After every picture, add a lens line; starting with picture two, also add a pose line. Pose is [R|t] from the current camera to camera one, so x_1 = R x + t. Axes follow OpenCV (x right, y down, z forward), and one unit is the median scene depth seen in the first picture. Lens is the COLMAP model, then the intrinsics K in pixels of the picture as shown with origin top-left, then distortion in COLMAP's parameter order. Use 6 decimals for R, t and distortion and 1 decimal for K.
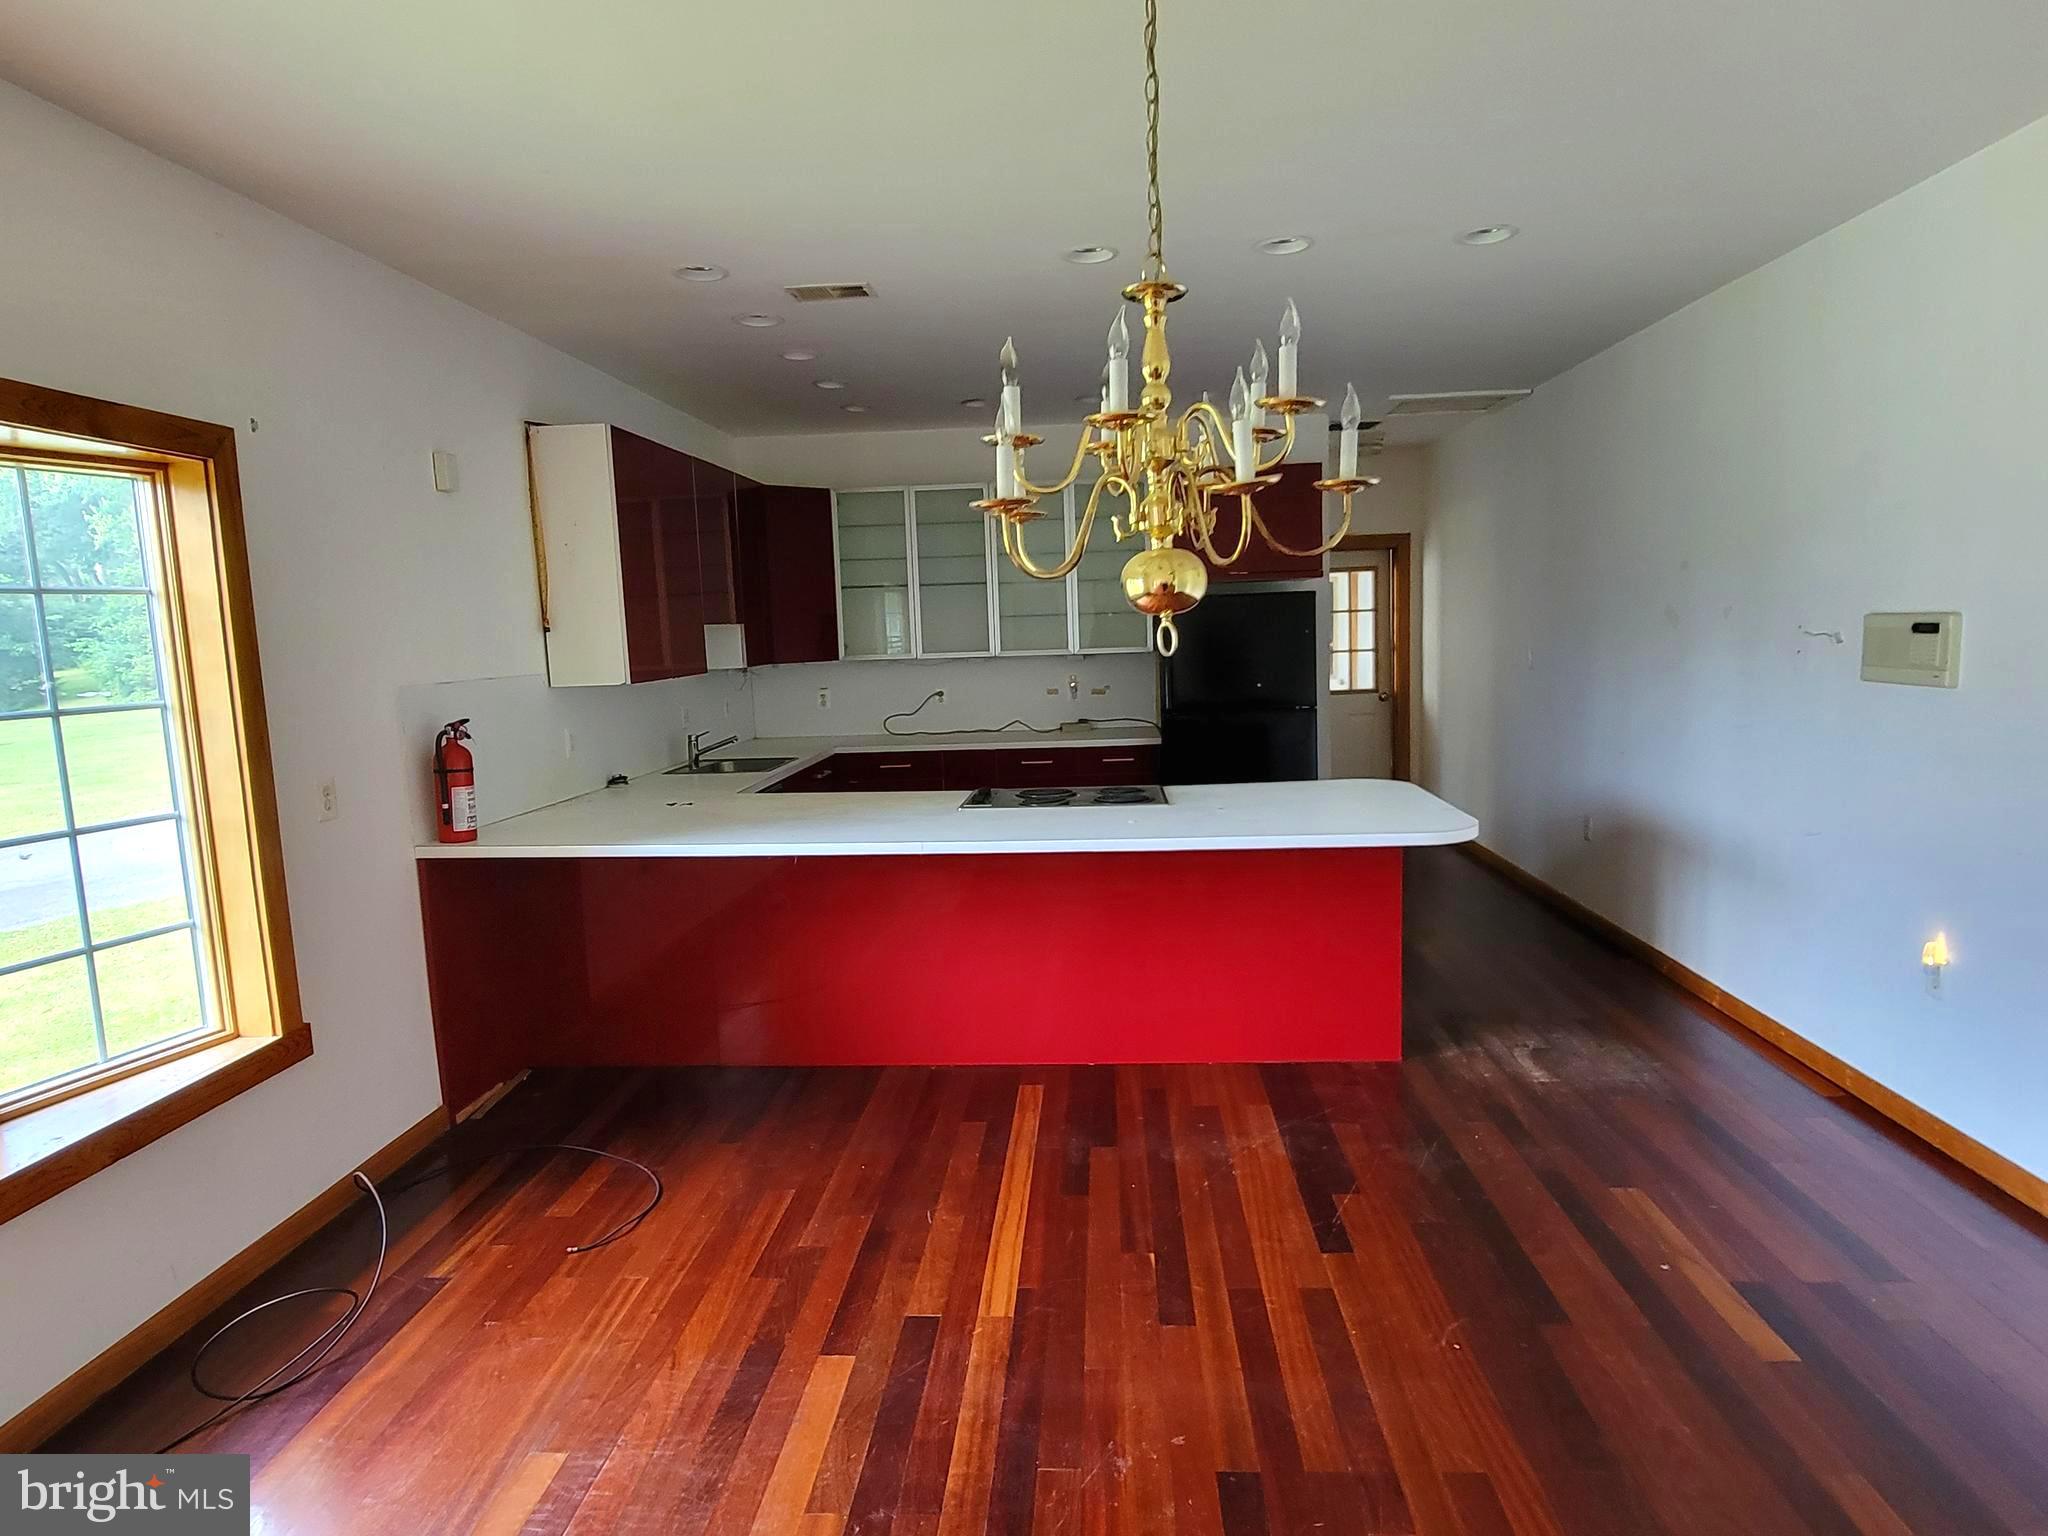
lens RADIAL K [[1204.7, 0, 1036.3], [0, 1204.7, 765.2], [0, 0, 1]] dist [-0.002868, 0.002905]
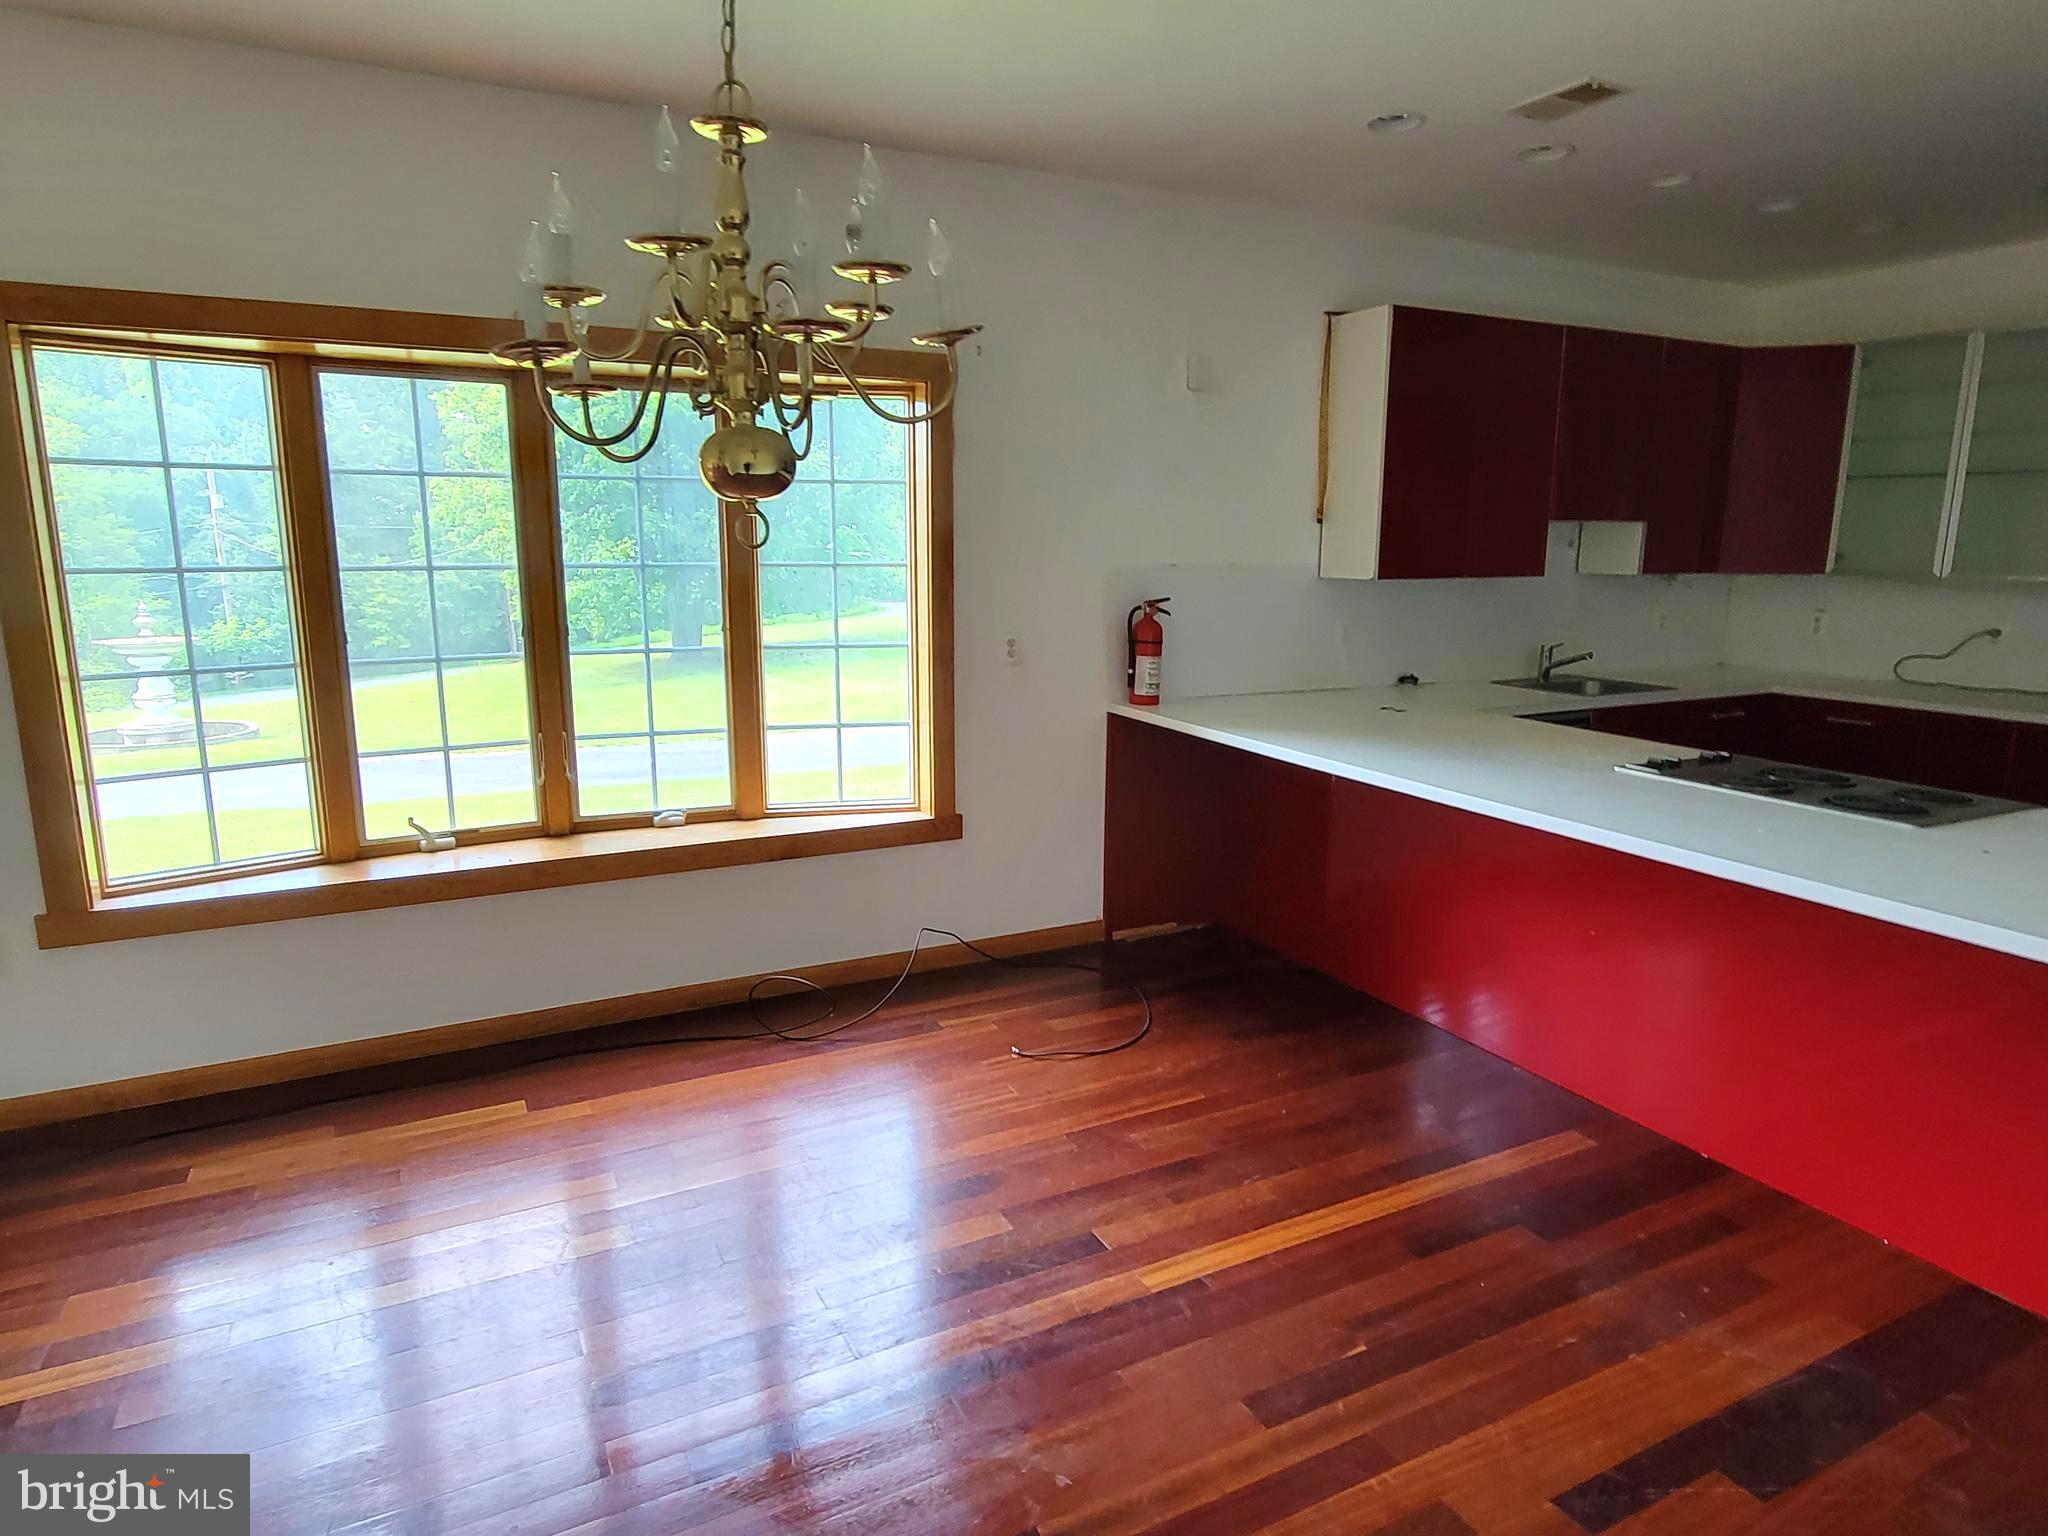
lens RADIAL K [[1204.7, 0, 1036.3], [0, 1204.7, 765.2], [0, 0, 1]] dist [-0.002868, 0.002905]
pose [[0.501715, 0.193742, -0.843058, 0.457765], [-0.122732, 0.980680, 0.152330, -0.042542], [0.856282, 0.027043, 0.515800, 0.328758]]
